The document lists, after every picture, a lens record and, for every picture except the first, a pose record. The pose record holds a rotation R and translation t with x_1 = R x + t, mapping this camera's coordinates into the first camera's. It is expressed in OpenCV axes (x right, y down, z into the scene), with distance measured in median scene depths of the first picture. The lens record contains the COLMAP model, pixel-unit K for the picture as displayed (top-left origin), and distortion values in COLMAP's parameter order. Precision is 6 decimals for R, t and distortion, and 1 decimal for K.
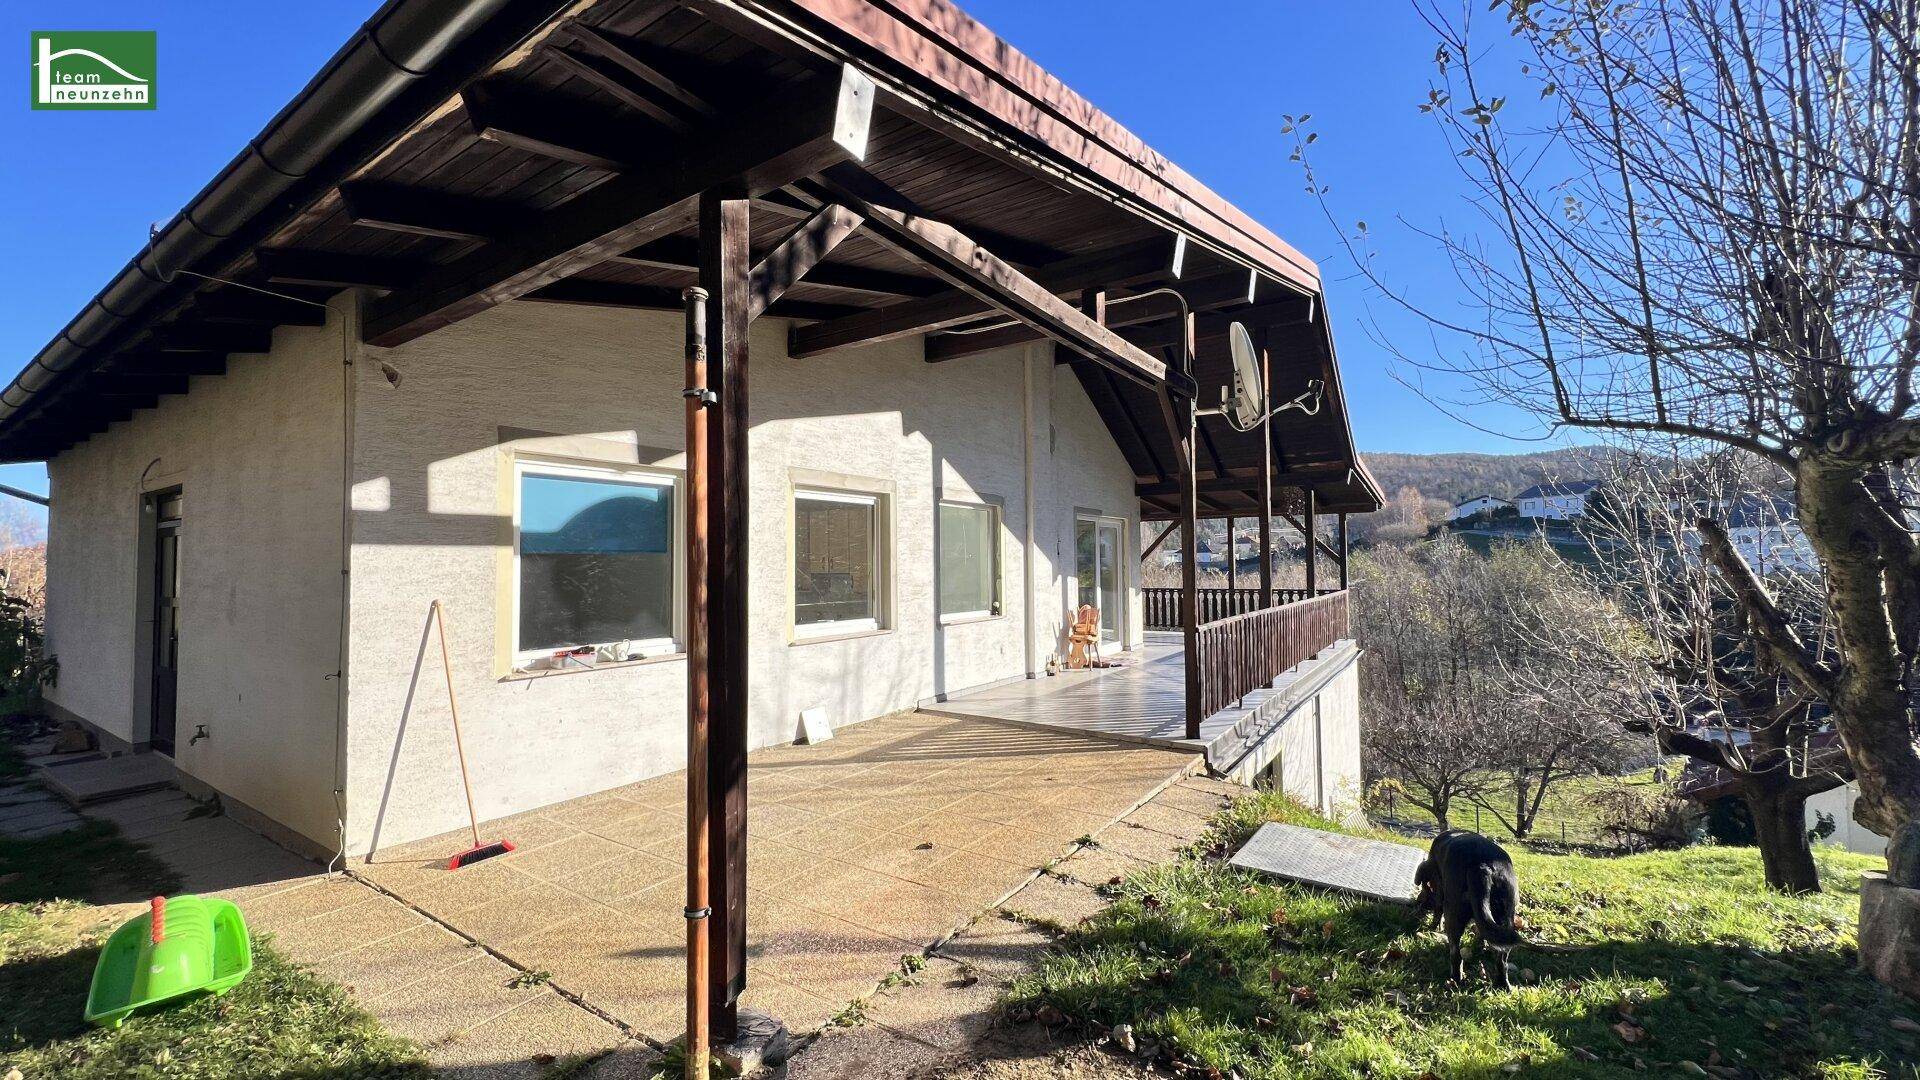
lens RADIAL K [[761.6, 0, 962.9], [0, 761.6, 536.8], [0, 0, 1]] dist [-0.003664, 0.000084]
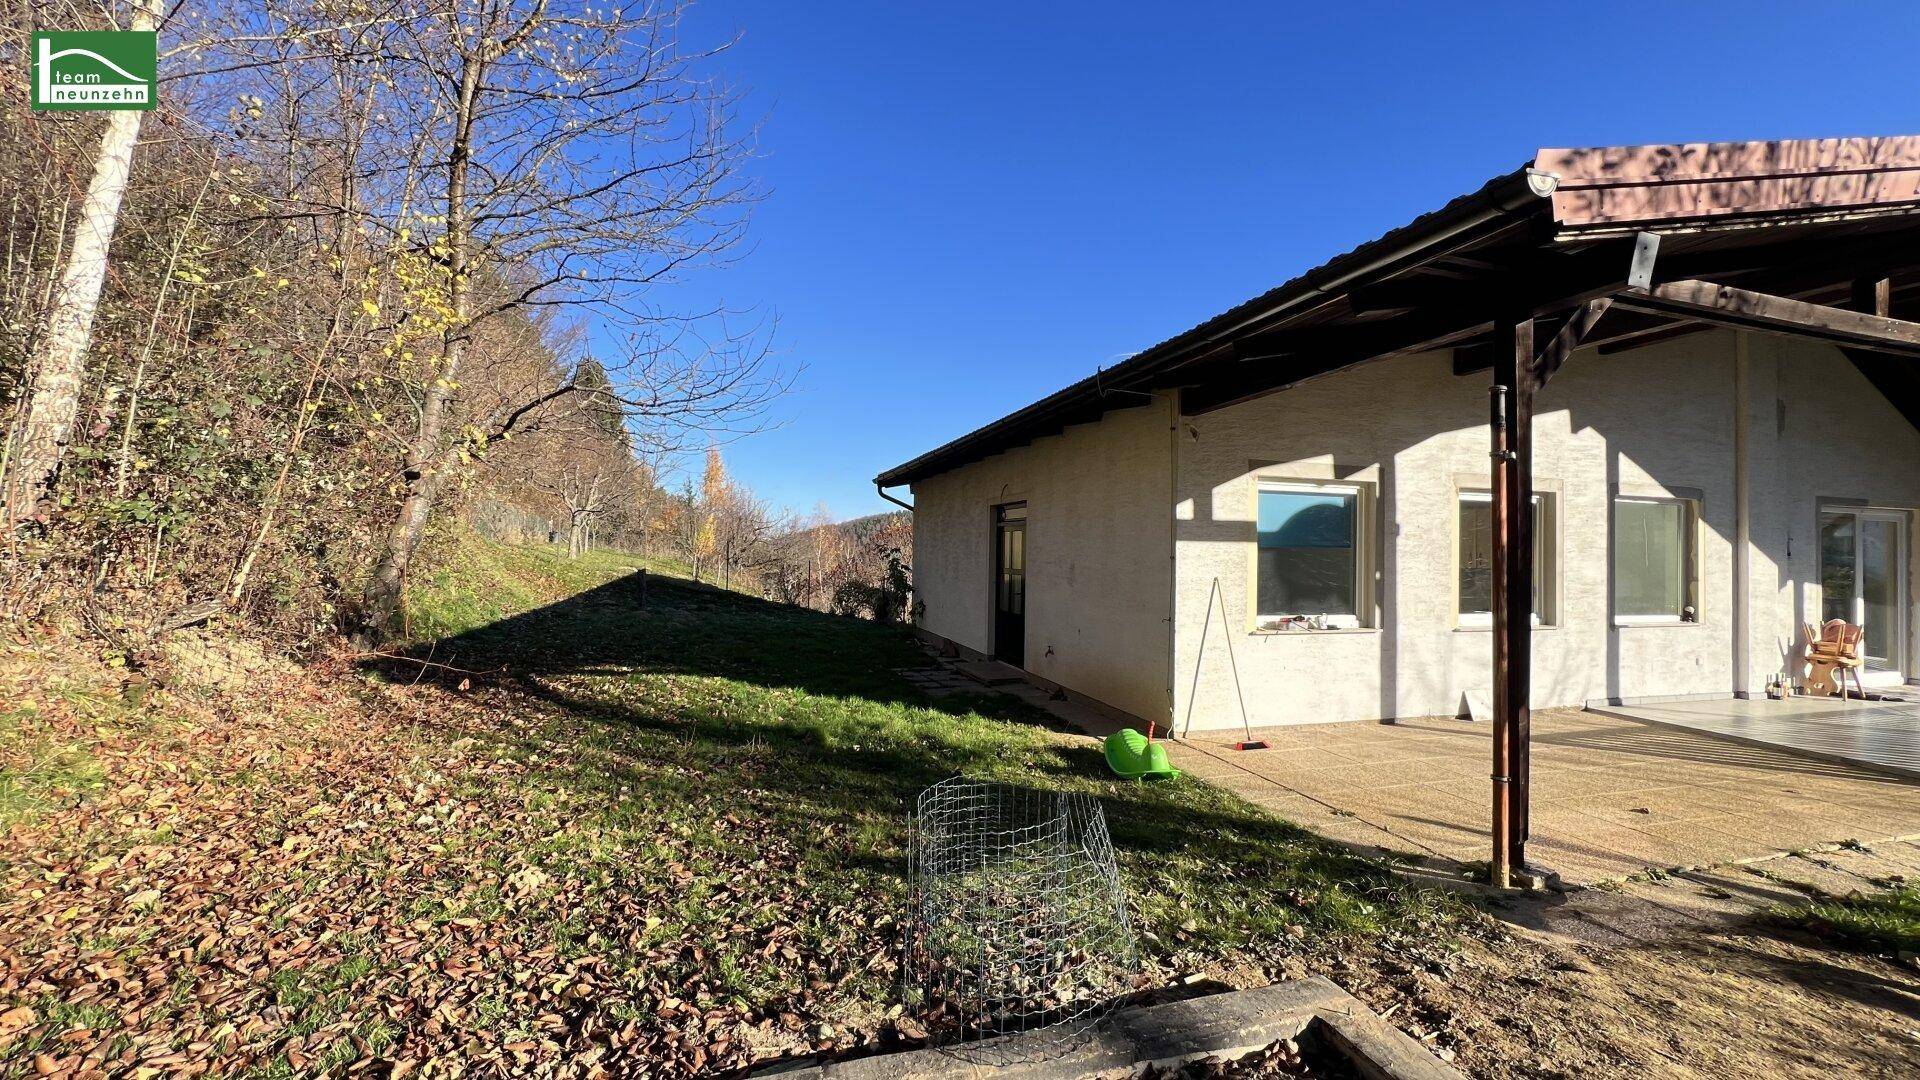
lens RADIAL K [[761.6, 0, 962.9], [0, 761.6, 536.8], [0, 0, 1]] dist [-0.003664, 0.000084]
pose [[0.773834, 0.010636, -0.633299, -0.087783], [-0.001293, 0.999883, 0.015213, -0.015598], [0.633387, -0.010954, 0.773758, -0.383754]]
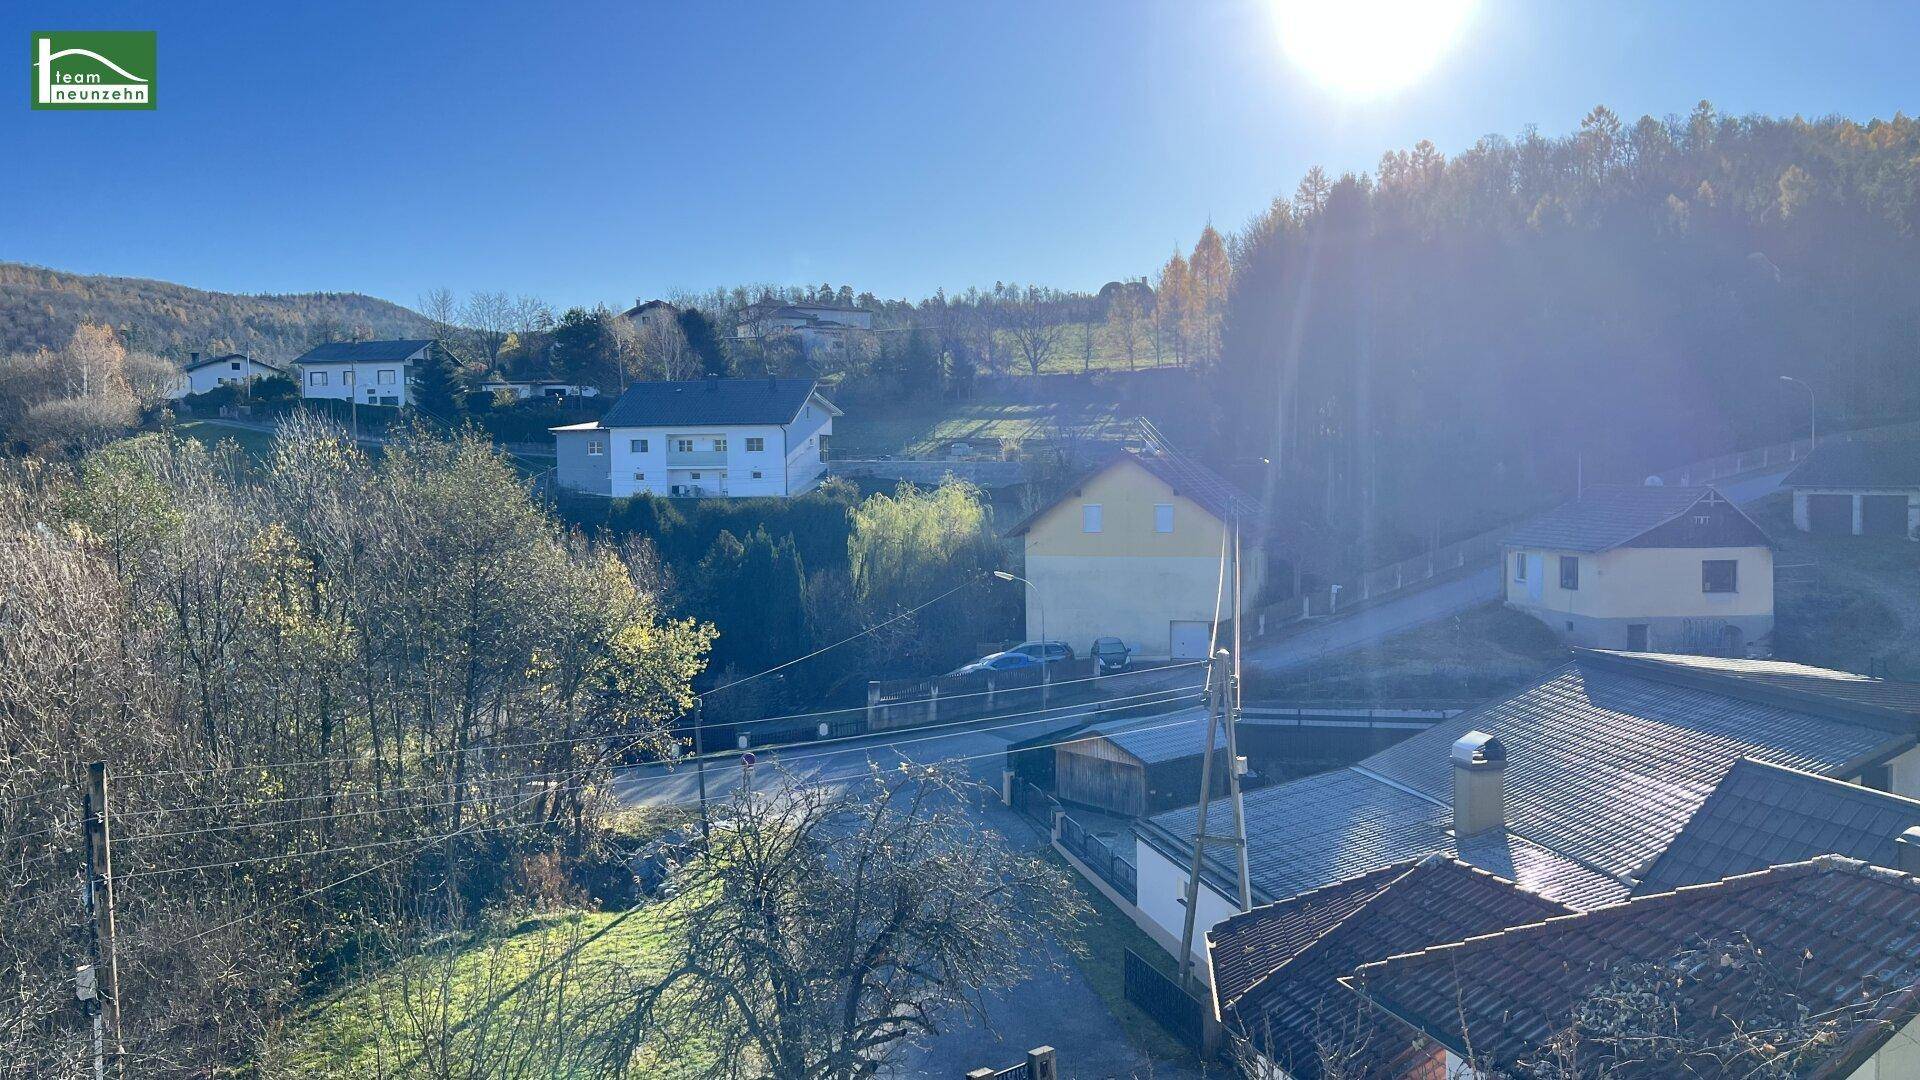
lens RADIAL K [[1419.2, 0, 960.0], [0, 1419.2, 540.0], [0, 0, 1]] dist [-0.030073, 0.001215]
pose [[0.438157, -0.037796, 0.898103, 0.760750], [-0.028590, 0.998024, 0.055950, 0.104658], [-0.898444, -0.050192, 0.436211, 2.933199]]
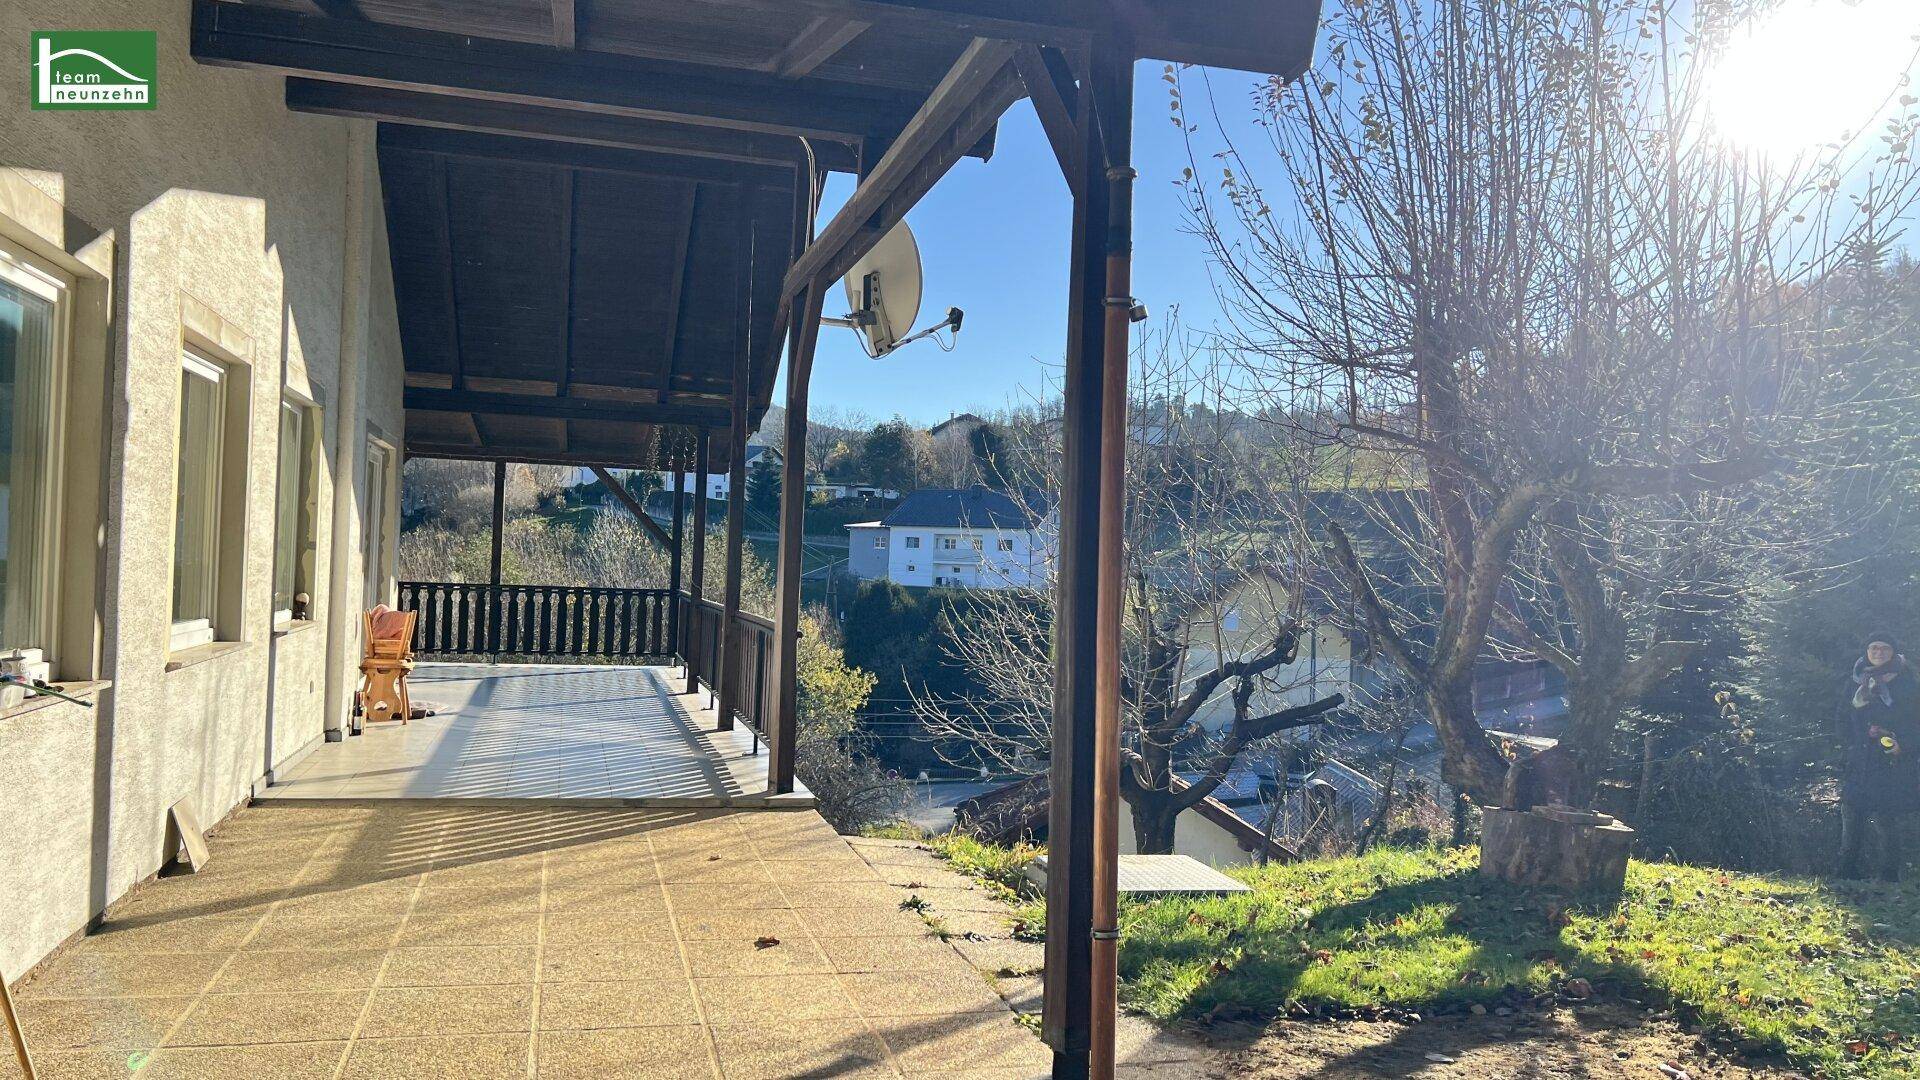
lens RADIAL K [[1443.3, 0, 960.0], [0, 1443.3, 540.0], [0, 0, 1]] dist [0.006278, 0.000879]
pose [[0.651709, 0.050338, 0.756797, -0.668674], [-0.072732, 0.997345, -0.003705, 0.034514], [-0.754974, -0.052629, 0.653640, 0.050596]]
